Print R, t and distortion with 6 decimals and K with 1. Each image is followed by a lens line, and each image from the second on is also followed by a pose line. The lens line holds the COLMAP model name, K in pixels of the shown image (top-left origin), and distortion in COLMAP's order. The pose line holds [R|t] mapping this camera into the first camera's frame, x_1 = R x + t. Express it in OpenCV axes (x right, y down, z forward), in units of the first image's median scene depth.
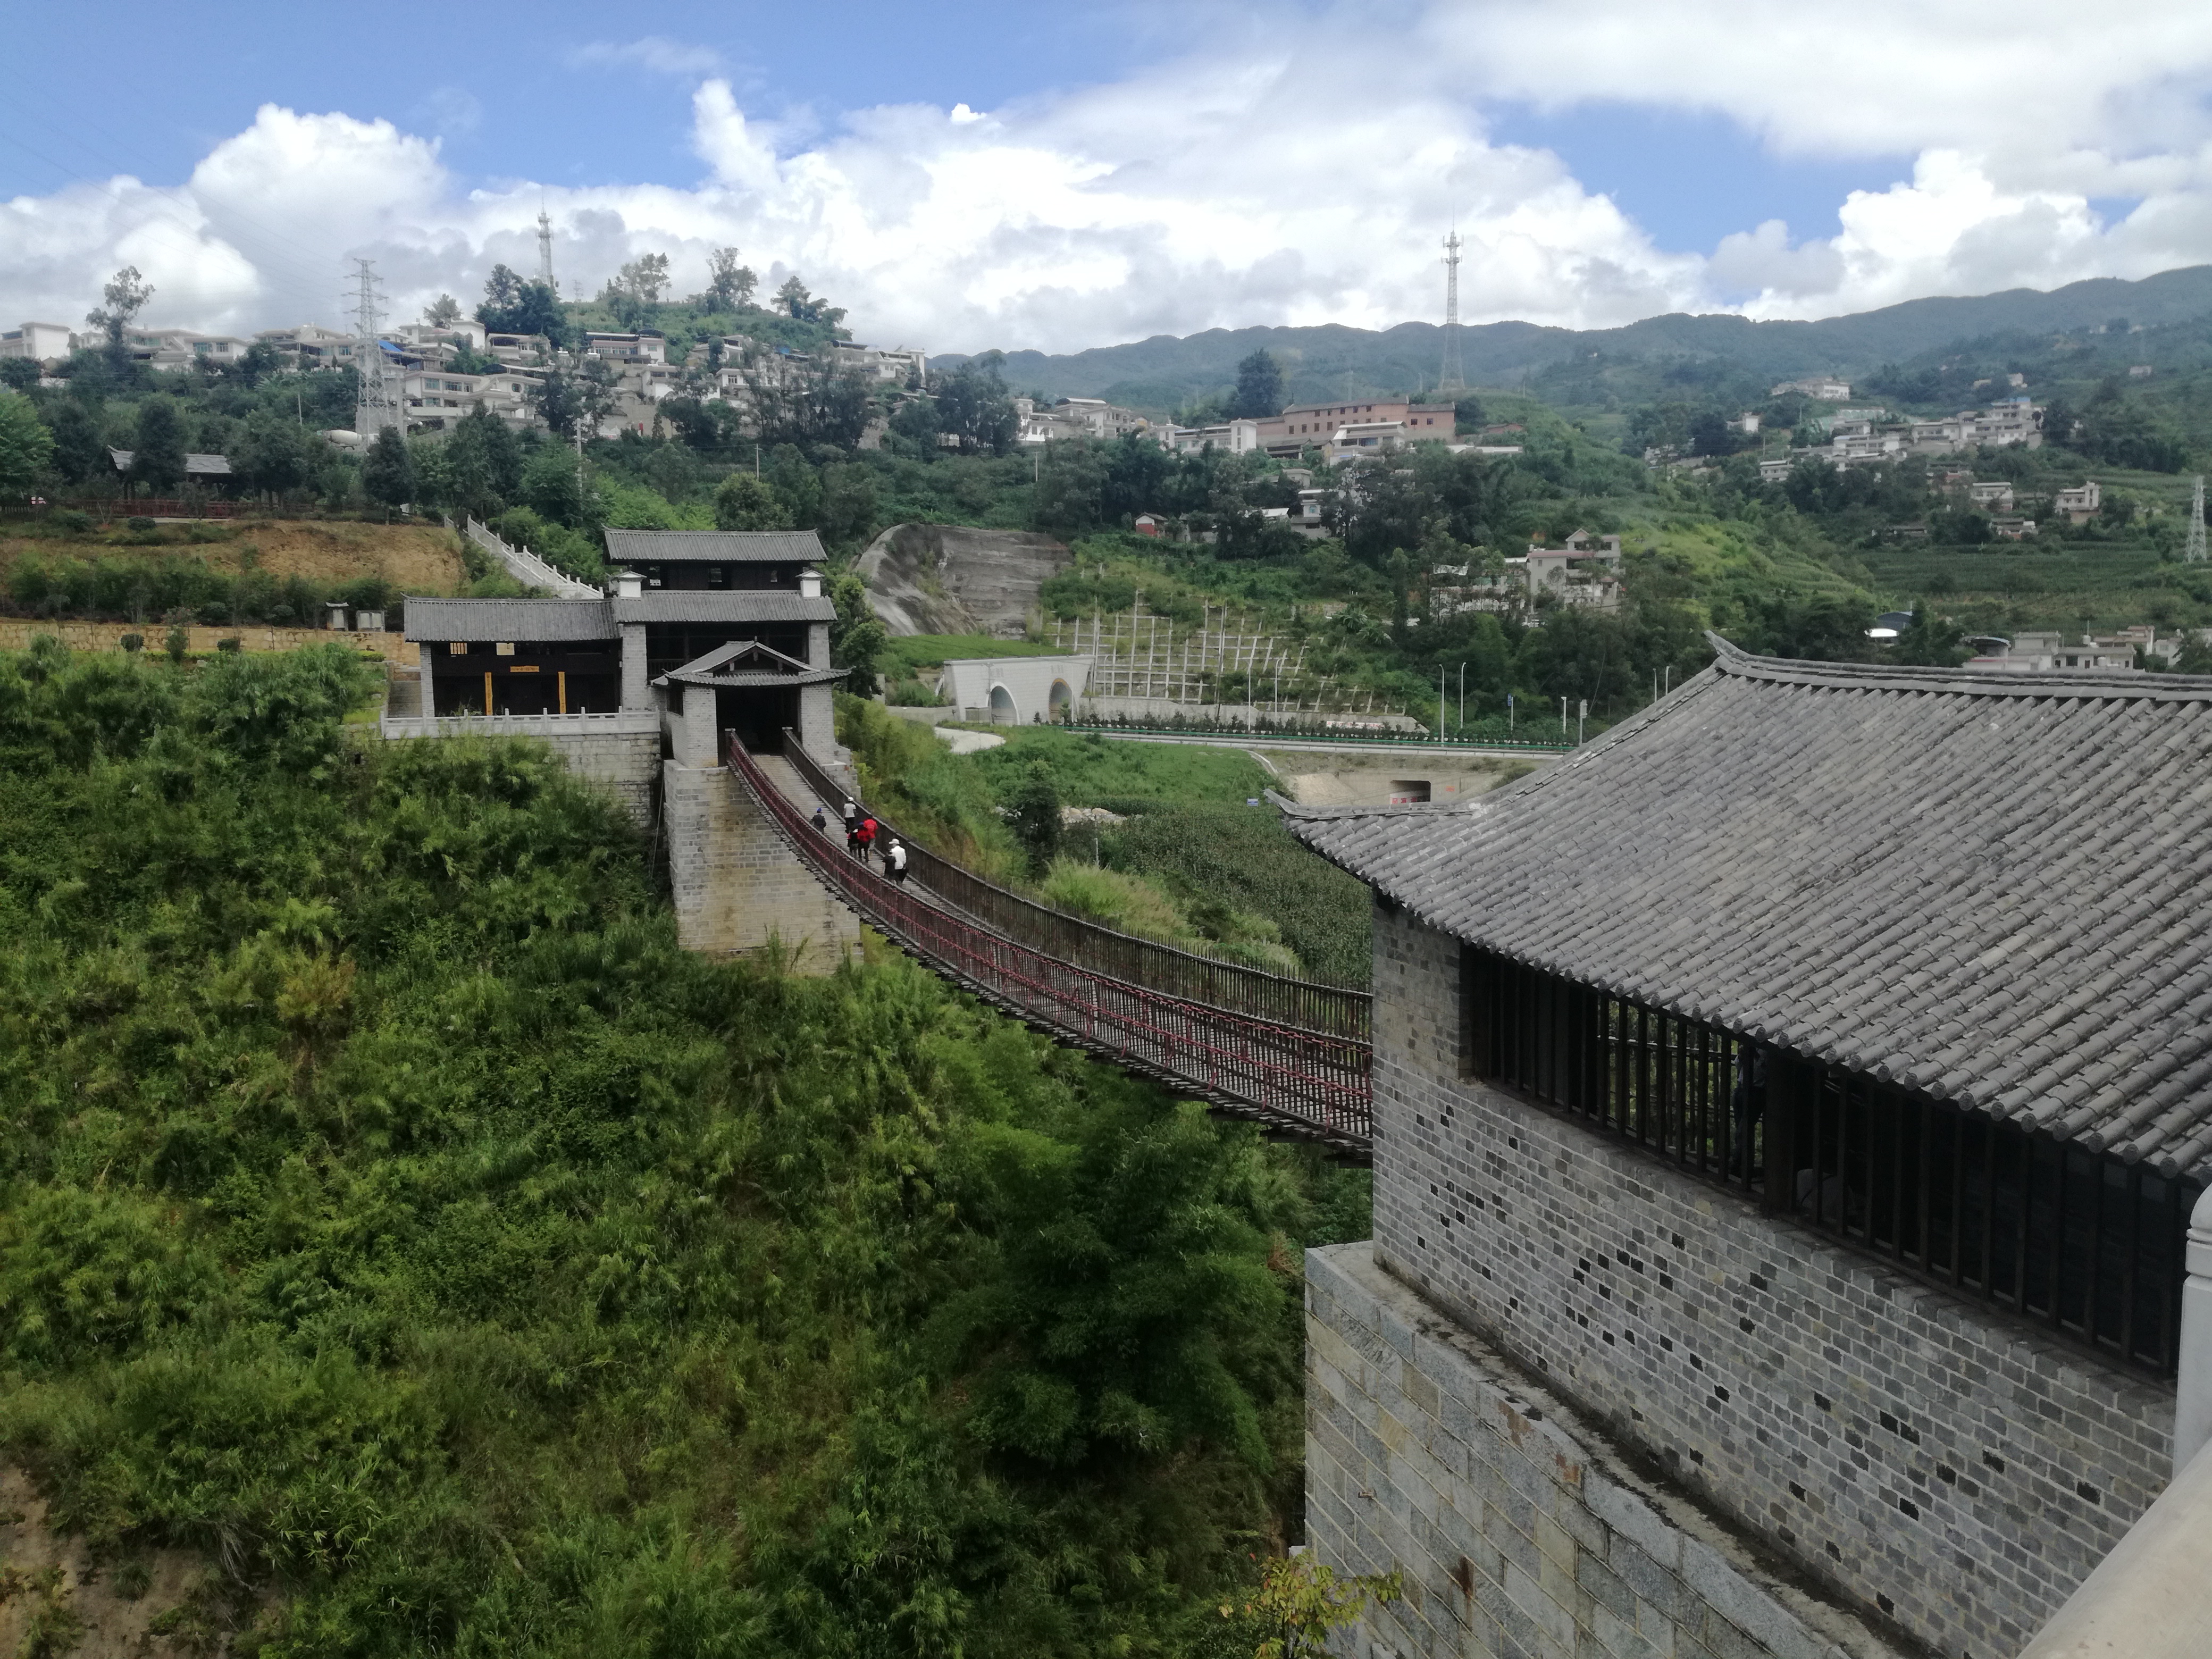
lens RADIAL K [[1764.4, 0, 1106.0], [0, 1764.4, 829.5], [0, 0, 1]] dist [0.119360, -0.280817]
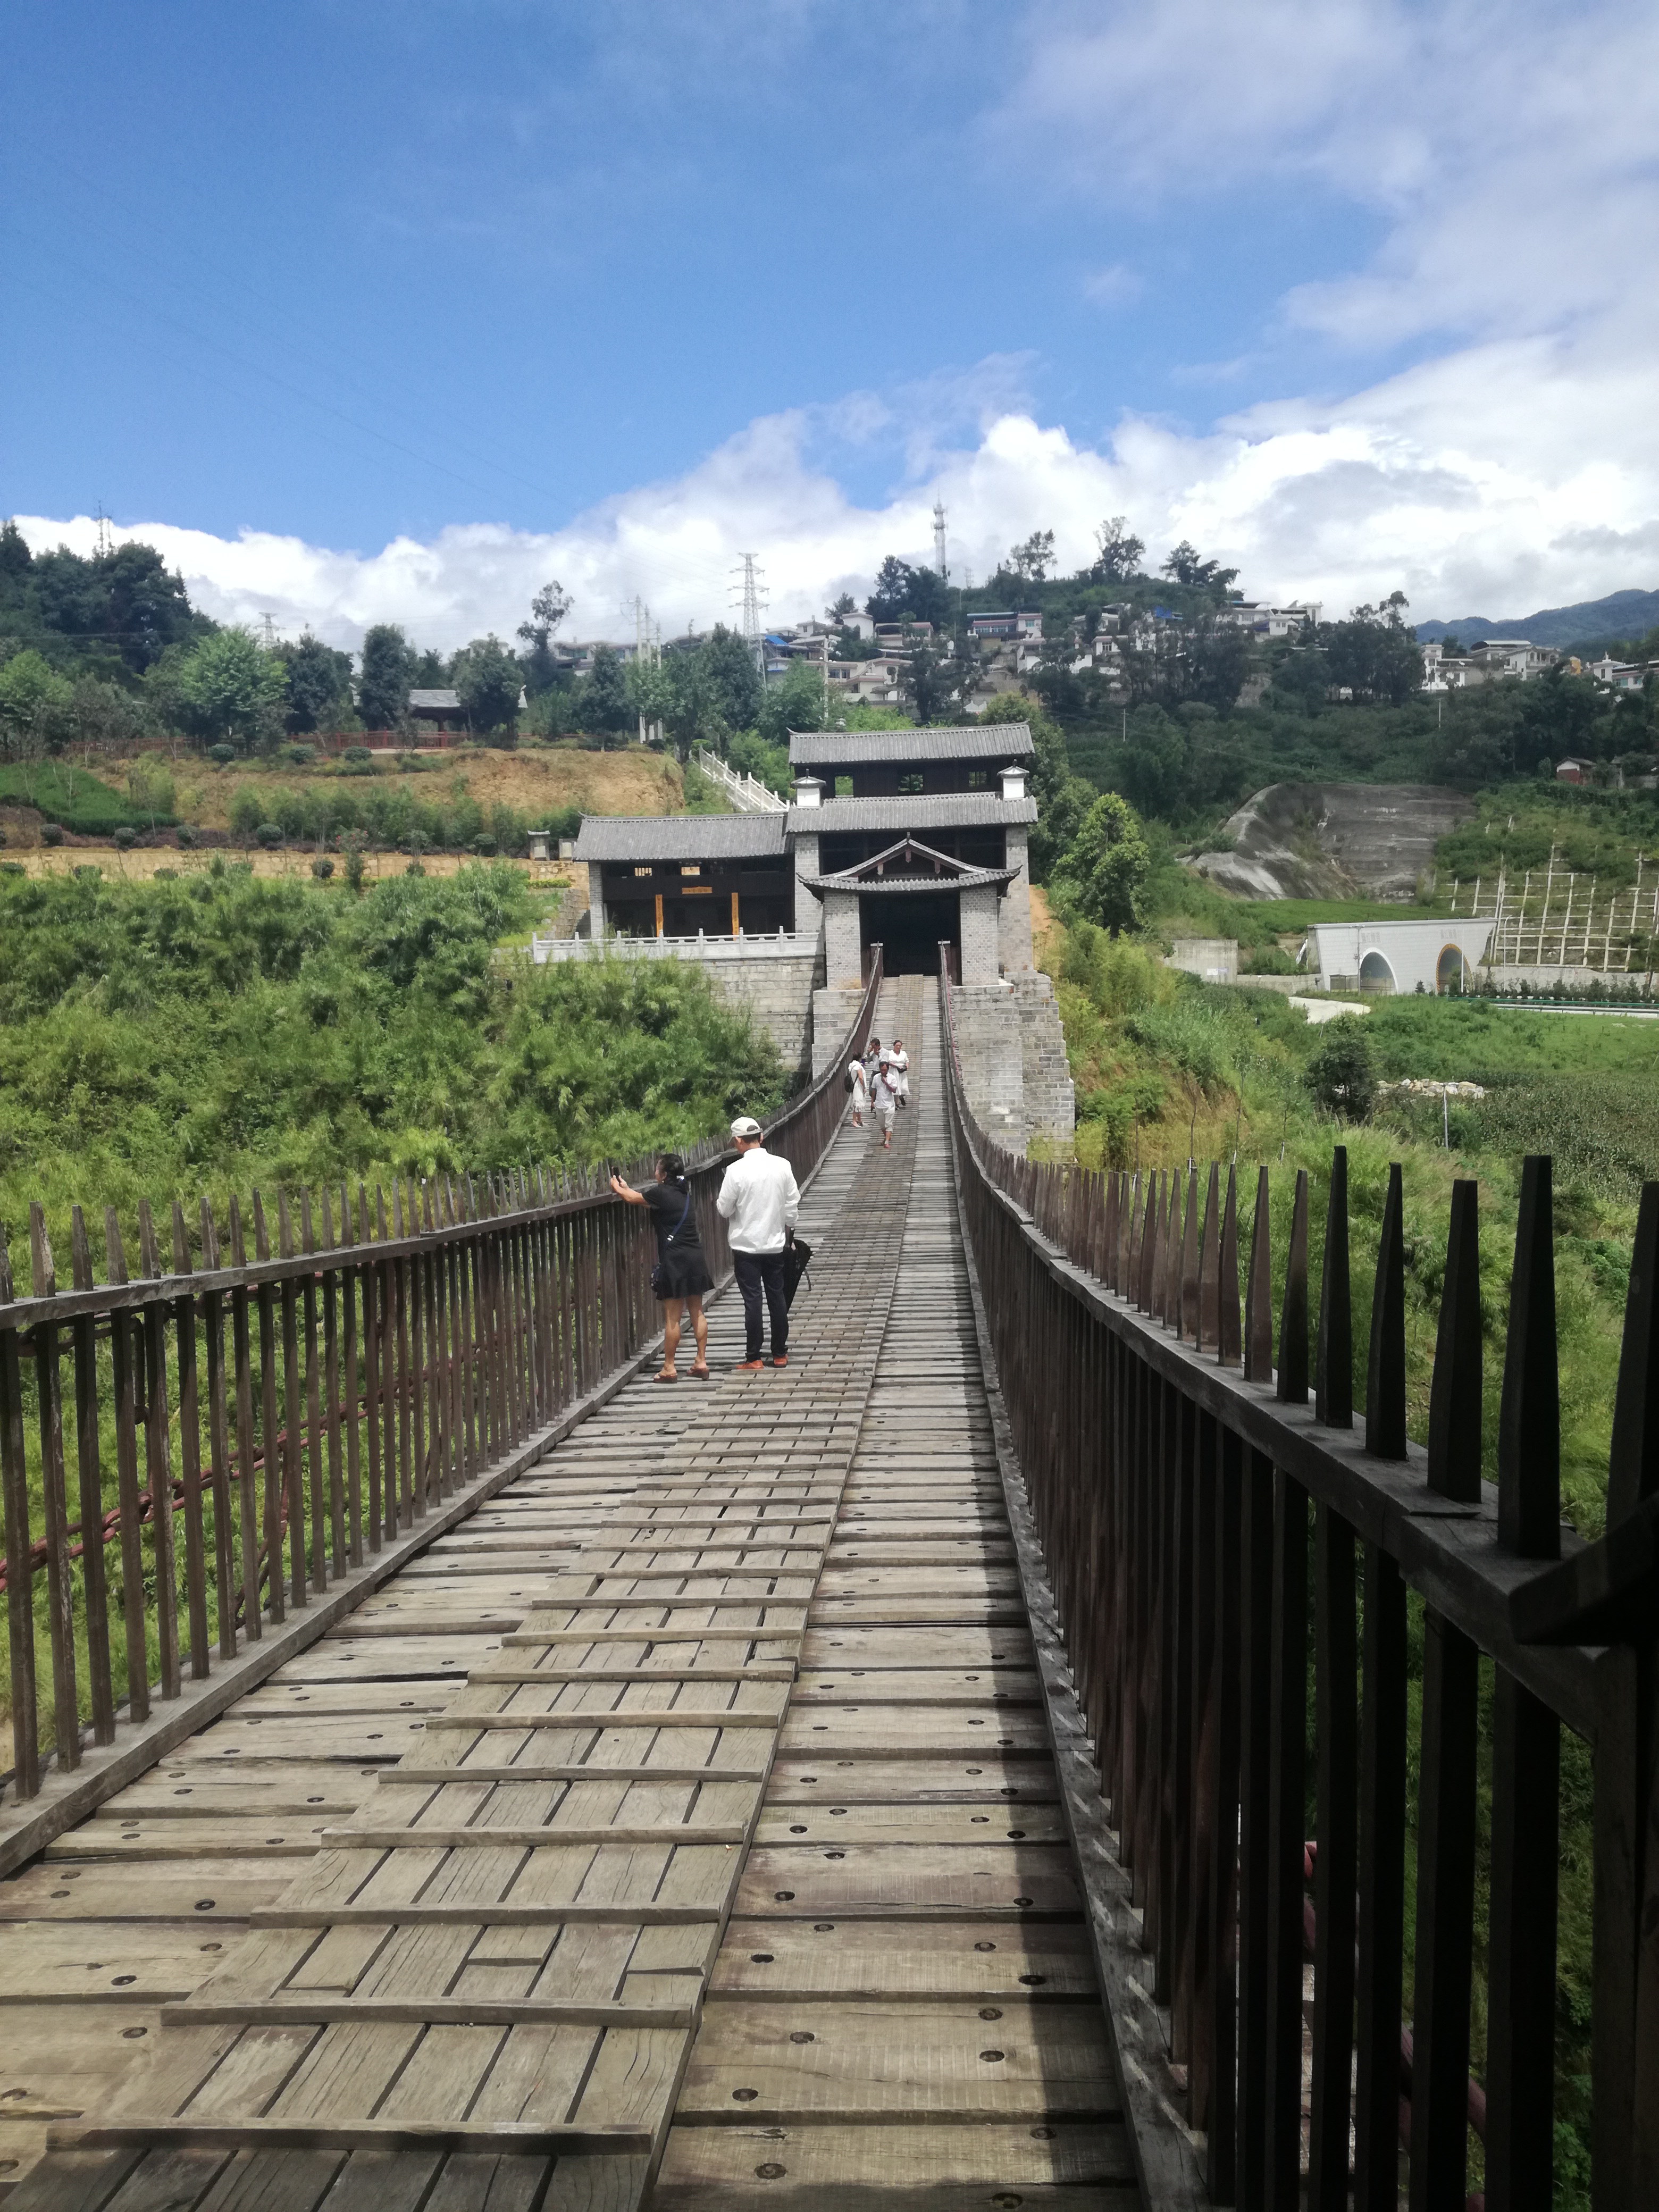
lens RADIAL K [[1764.4, 0, 829.5], [0, 1764.4, 1106.0], [0, 0, 1]] dist [0.119360, -0.280817]
pose [[0.926424, 0.017673, -0.376066, 0.072492], [-0.021256, 0.999760, -0.005381, 0.021799], [0.375881, 0.012979, 0.926577, 0.181002]]
